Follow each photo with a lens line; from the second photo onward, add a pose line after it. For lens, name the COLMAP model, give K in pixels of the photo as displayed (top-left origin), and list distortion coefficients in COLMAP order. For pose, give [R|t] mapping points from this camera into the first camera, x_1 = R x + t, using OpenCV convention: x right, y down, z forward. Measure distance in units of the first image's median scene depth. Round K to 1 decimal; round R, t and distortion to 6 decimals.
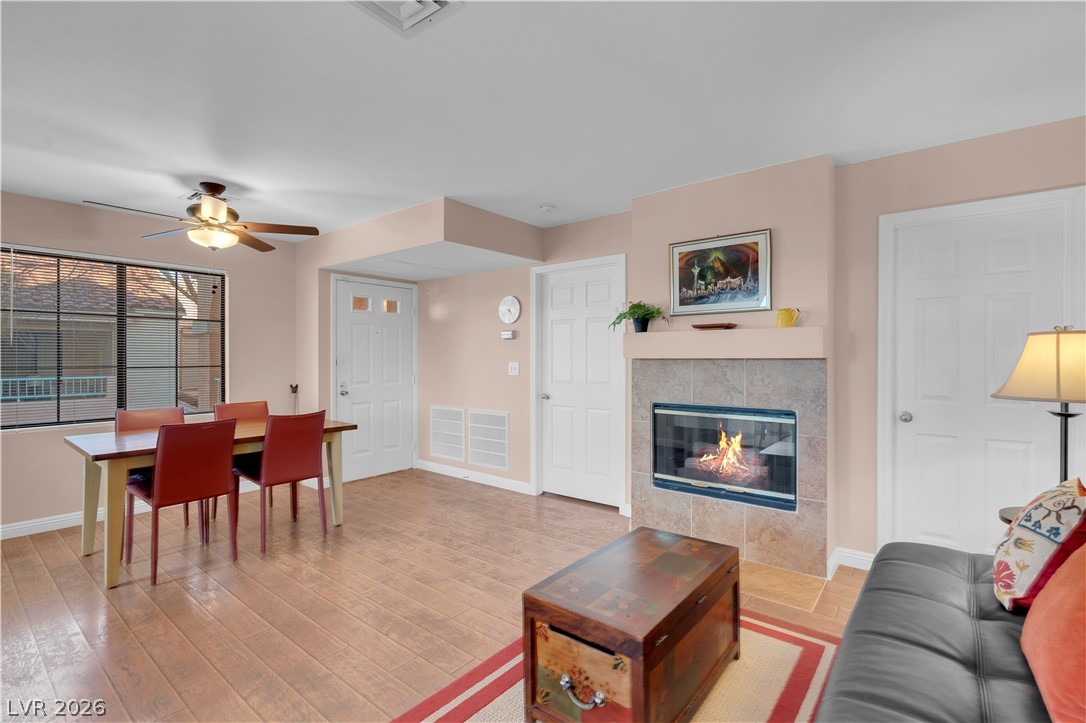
lens RADIAL K [[499.2, 0, 542.1], [0, 499.2, 358.3], [0, 0, 1]] dist [-0.001105, 0.000297]
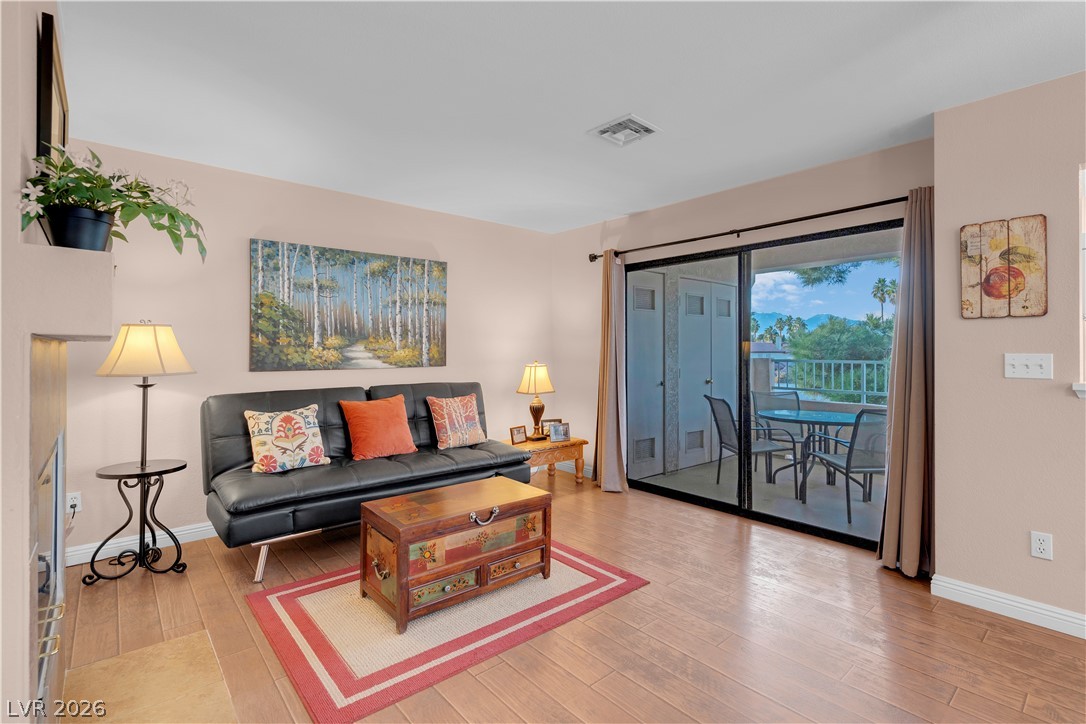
lens RADIAL K [[506.9, 0, 542.4], [0, 506.9, 344.9], [0, 0, 1]] dist [-0.001093, 0.000263]
pose [[-0.982920, -0.000037, 0.184036, -0.158084], [-0.001280, 0.999977, -0.006635, 0.006397], [-0.184032, -0.006757, -0.982897, 1.334390]]
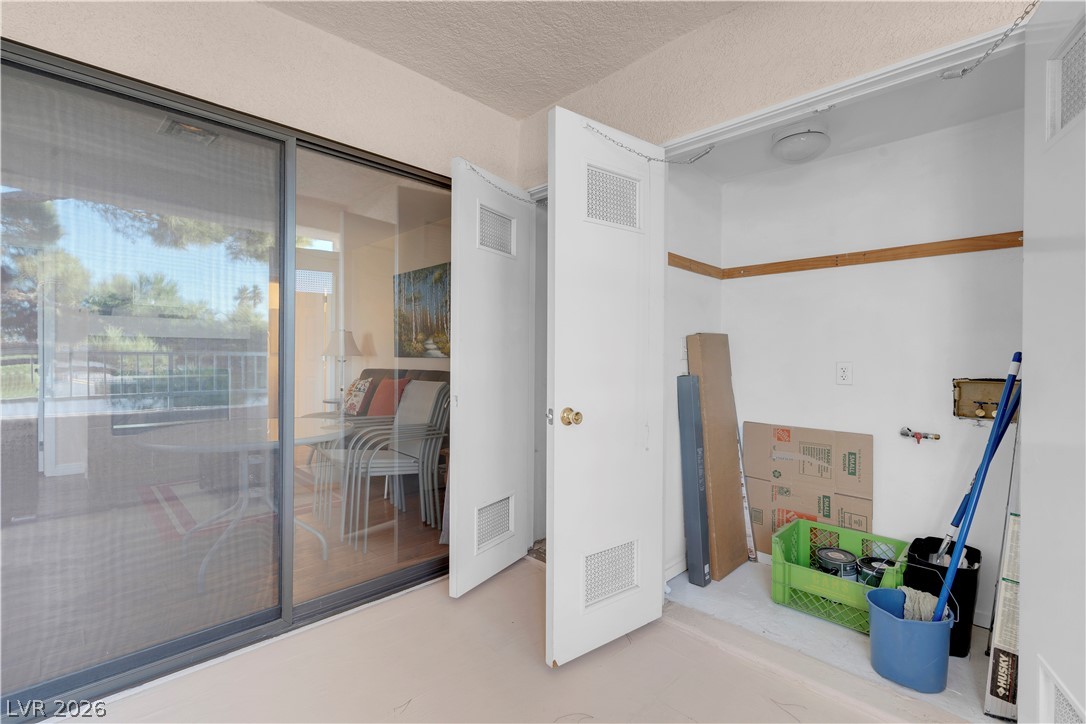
lens RADIAL K [[489.3, 0, 538.9], [0, 489.3, 355.4], [0, 0, 1]] dist [-0.000303, 0.000423]
pose [[0.119711, 0.001163, 0.992808, -0.949411], [-0.003074, 0.999995, -0.000800, 0.049532], [-0.992804, -0.002956, 0.119714, -0.256852]]
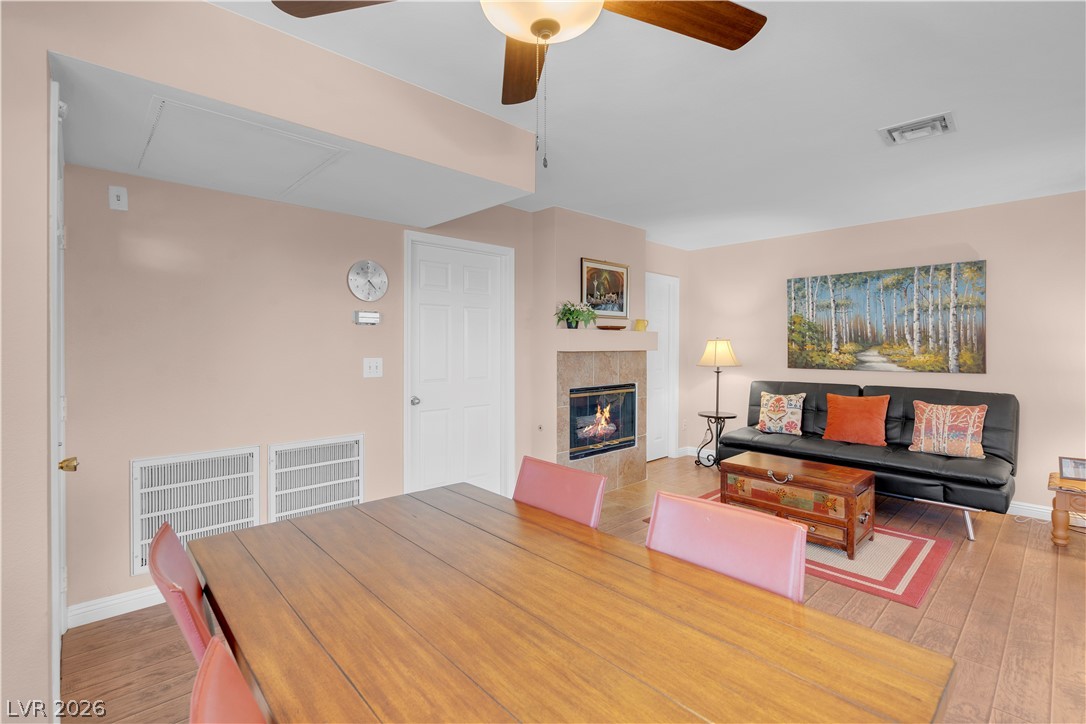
lens RADIAL K [[494.9, 0, 542.5], [0, 494.9, 348.6], [0, 0, 1]] dist [-0.000716, 0.000218]
pose [[0.139051, -0.005810, 0.990268, -0.992824], [-0.000186, 0.999983, 0.005893, -0.013635], [-0.990285, -0.001004, 0.139048, 0.957569]]
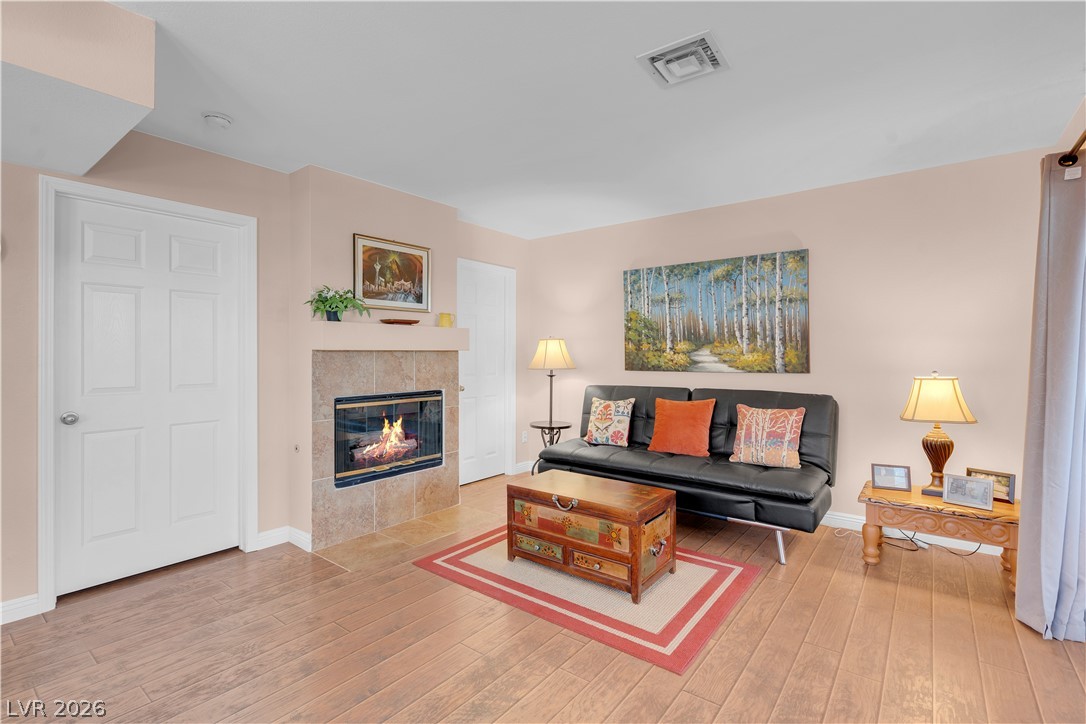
lens RADIAL K [[504.1, 0, 543.5], [0, 504.1, 351.3], [0, 0, 1]] dist [-0.005135, 0.000394]
pose [[-0.018204, 0.004723, 0.999823, -0.760591], [0.003692, 0.999982, -0.004657, 0.008314], [-0.999827, 0.003606, -0.018221, 0.670029]]
